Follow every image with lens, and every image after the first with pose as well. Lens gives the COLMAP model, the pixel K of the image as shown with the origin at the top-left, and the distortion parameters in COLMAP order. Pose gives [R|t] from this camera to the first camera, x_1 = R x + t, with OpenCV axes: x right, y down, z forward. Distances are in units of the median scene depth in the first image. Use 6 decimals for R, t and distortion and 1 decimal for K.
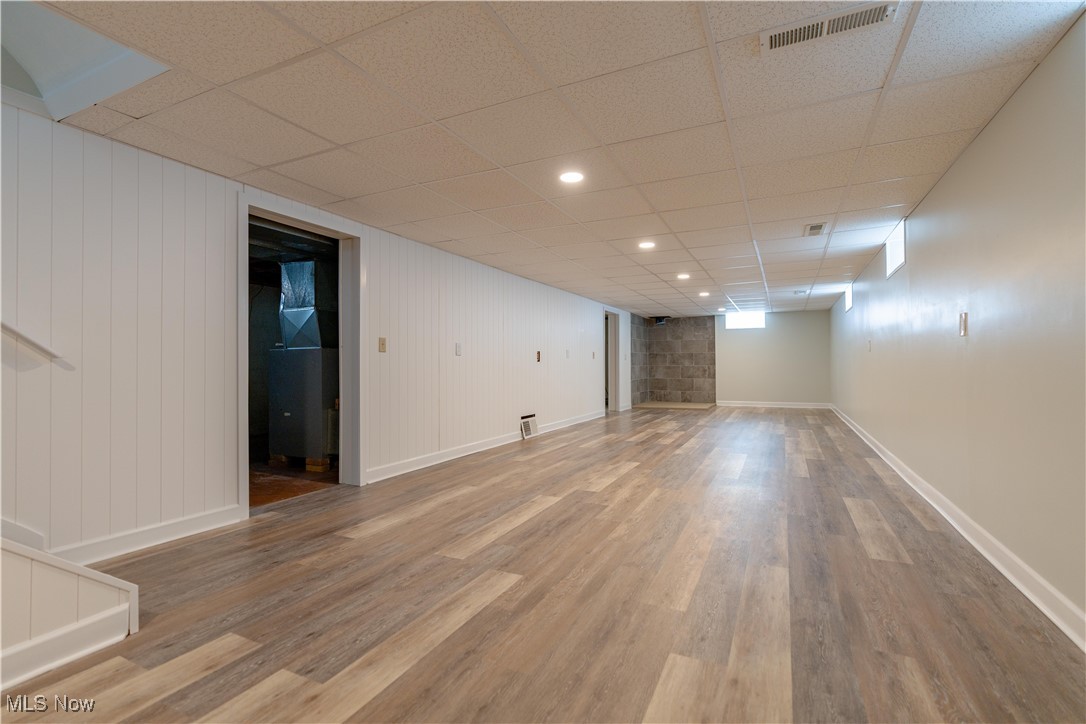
lens RADIAL K [[491.4, 0, 537.0], [0, 491.4, 365.0], [0, 0, 1]] dist [-0.009038, 0.001691]
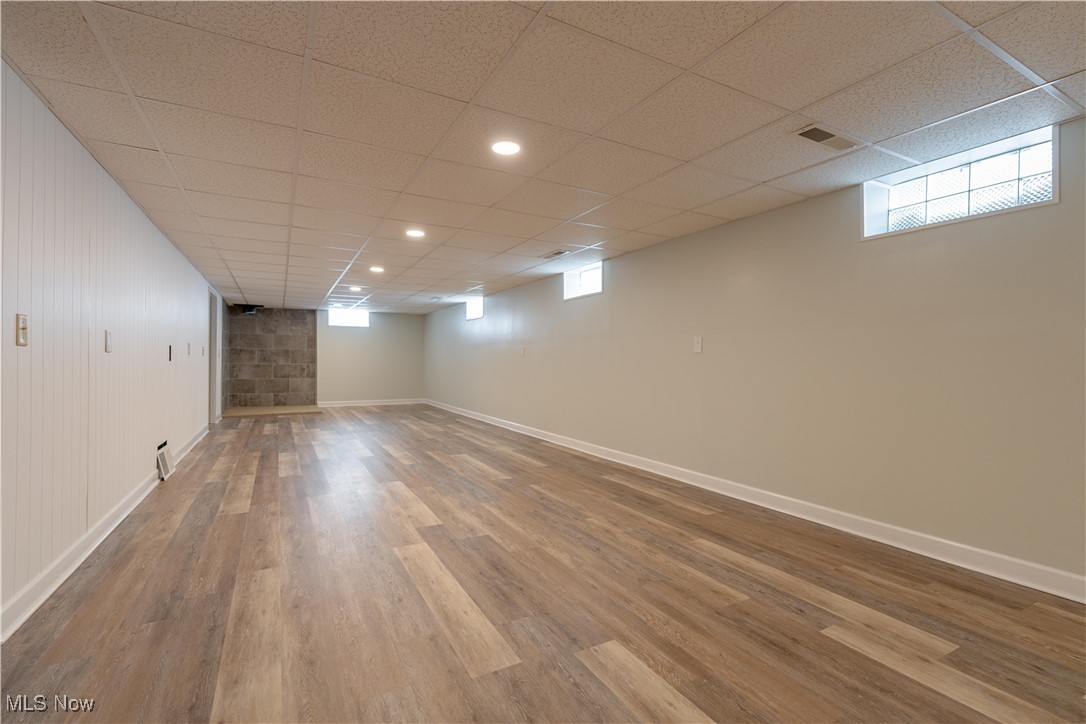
lens RADIAL K [[491.4, 0, 540.4], [0, 491.4, 361.4], [0, 0, 1]] dist [-0.009038, 0.001691]
pose [[0.577570, 0.008007, 0.816302, -0.491553], [-0.009933, 0.999947, -0.002781, -0.018144], [-0.816281, -0.006503, 0.577618, 0.407409]]
